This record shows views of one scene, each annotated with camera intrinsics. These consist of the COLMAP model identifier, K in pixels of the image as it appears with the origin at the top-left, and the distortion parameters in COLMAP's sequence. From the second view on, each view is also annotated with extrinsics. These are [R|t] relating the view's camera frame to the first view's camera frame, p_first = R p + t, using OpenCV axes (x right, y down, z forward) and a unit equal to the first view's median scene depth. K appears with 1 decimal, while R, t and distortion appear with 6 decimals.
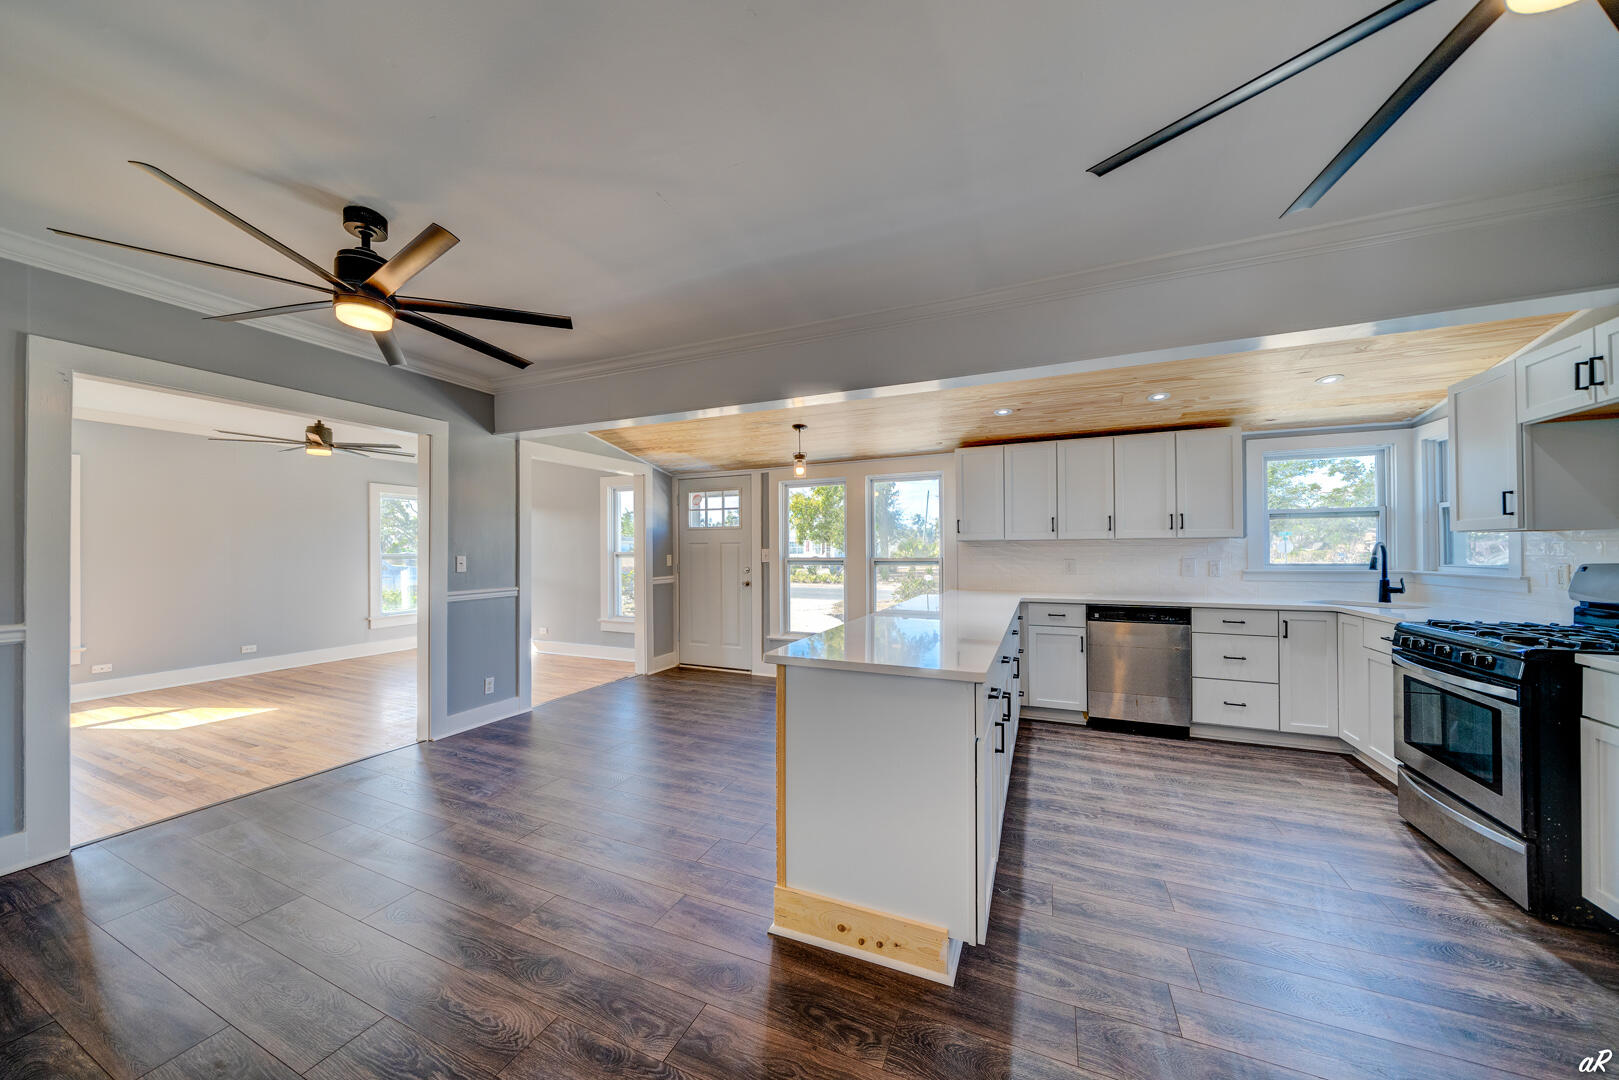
lens RADIAL K [[551.6, 0, 804.9], [0, 551.6, 545.4], [0, 0, 1]] dist [-0.006109, 0.000100]
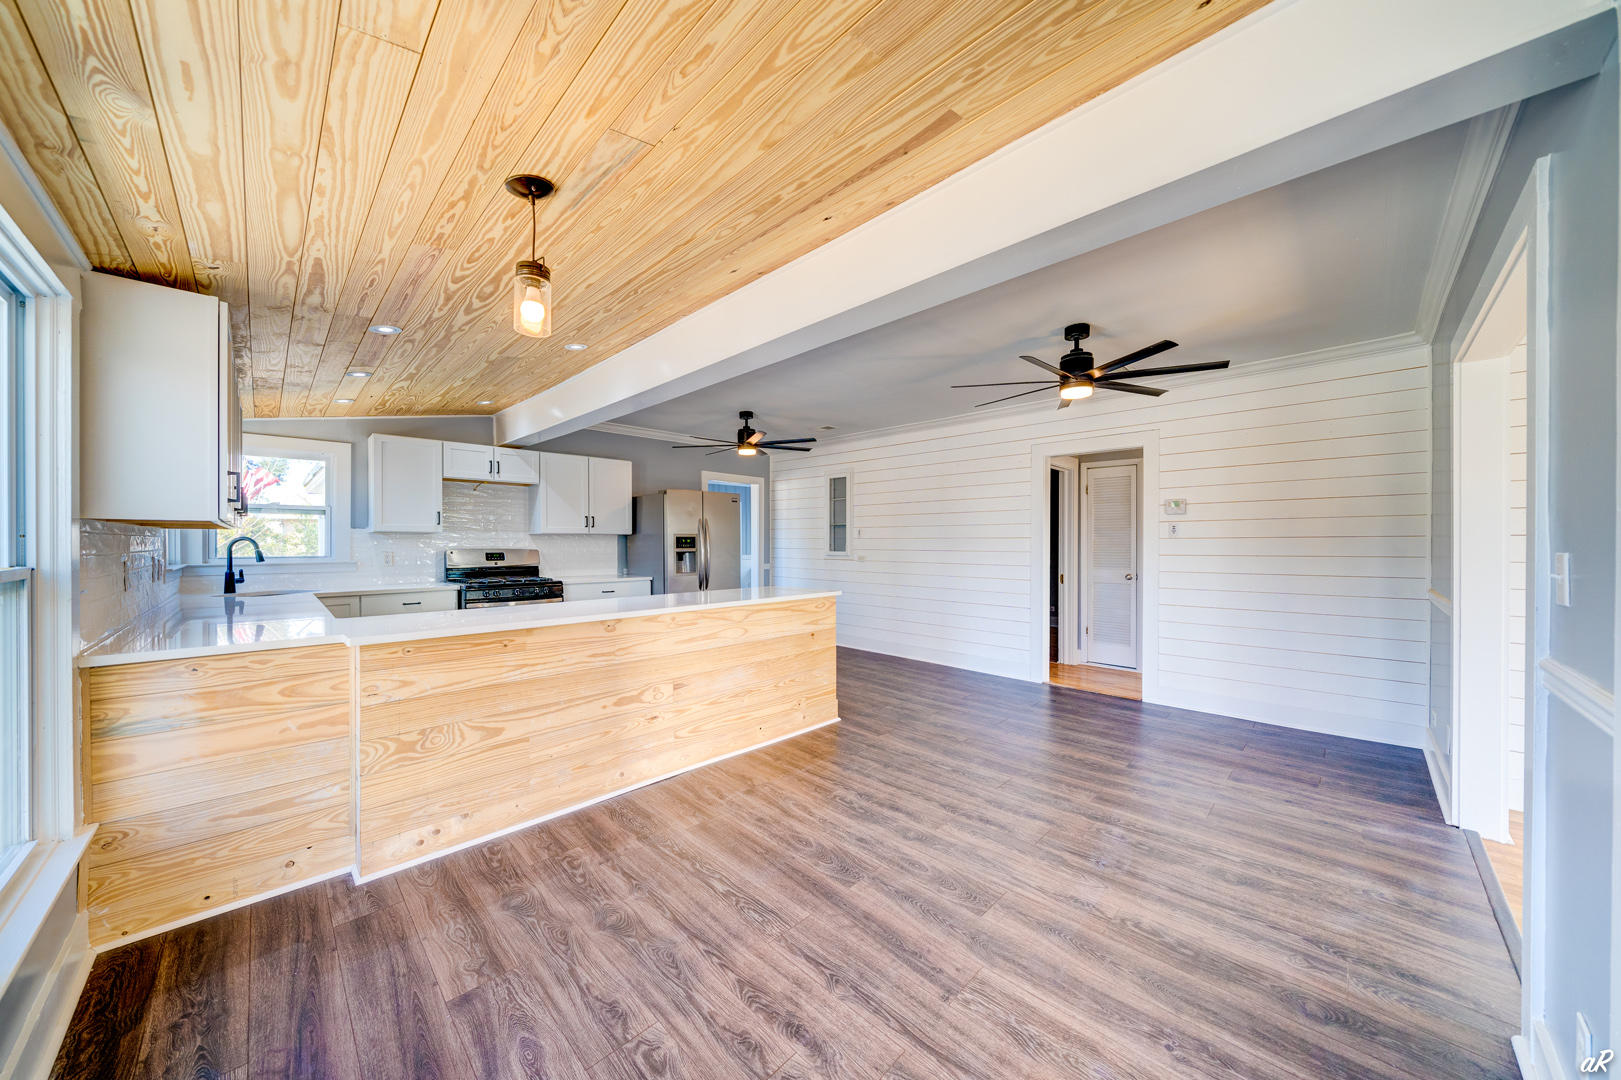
lens RADIAL K [[554.2, 0, 803.5], [0, 554.2, 545.0], [0, 0, 1]] dist [-0.005796, 0.000055]
pose [[-0.931825, 0.003583, 0.362890, -0.383961], [0.001483, 0.999981, -0.006066, 0.019040], [-0.362905, -0.005114, -0.931812, 1.641936]]
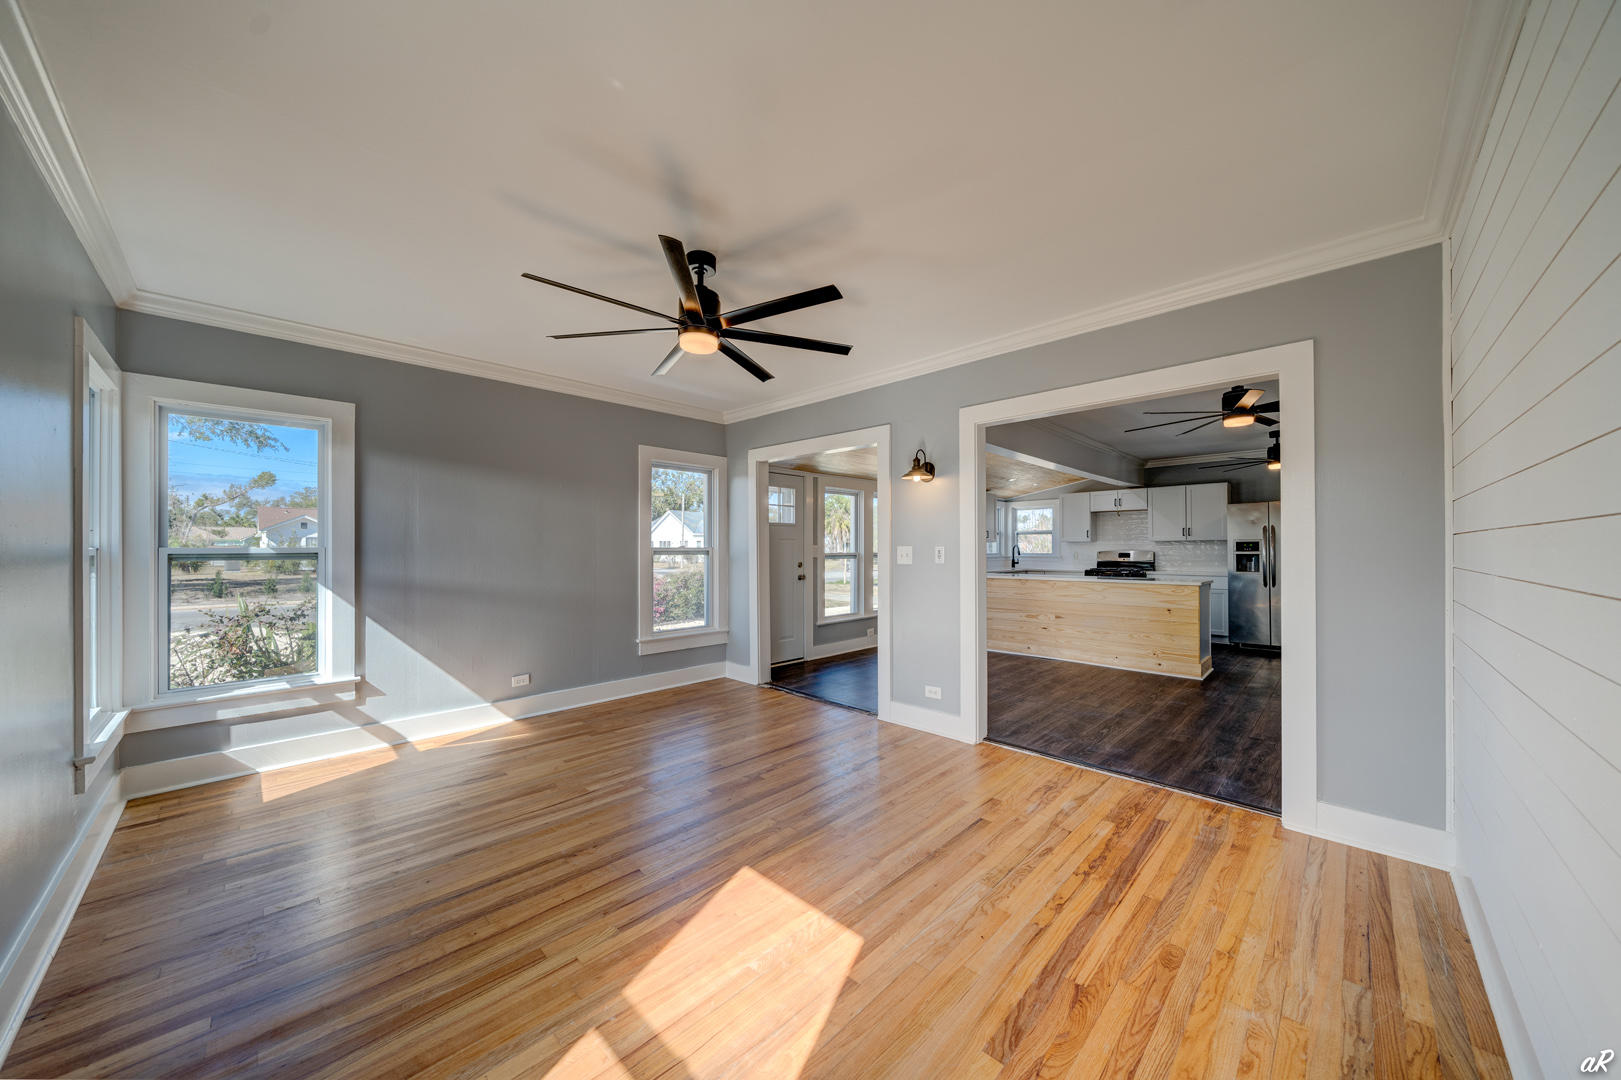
lens RADIAL K [[554.2, 0, 803.5], [0, 554.2, 545.0], [0, 0, 1]] dist [-0.005796, 0.000055]
pose [[0.355545, 0.009919, 0.934607, -1.860219], [-0.008987, 0.999934, -0.007194, 0.023862], [-0.934616, -0.005842, 0.355610, 1.026645]]
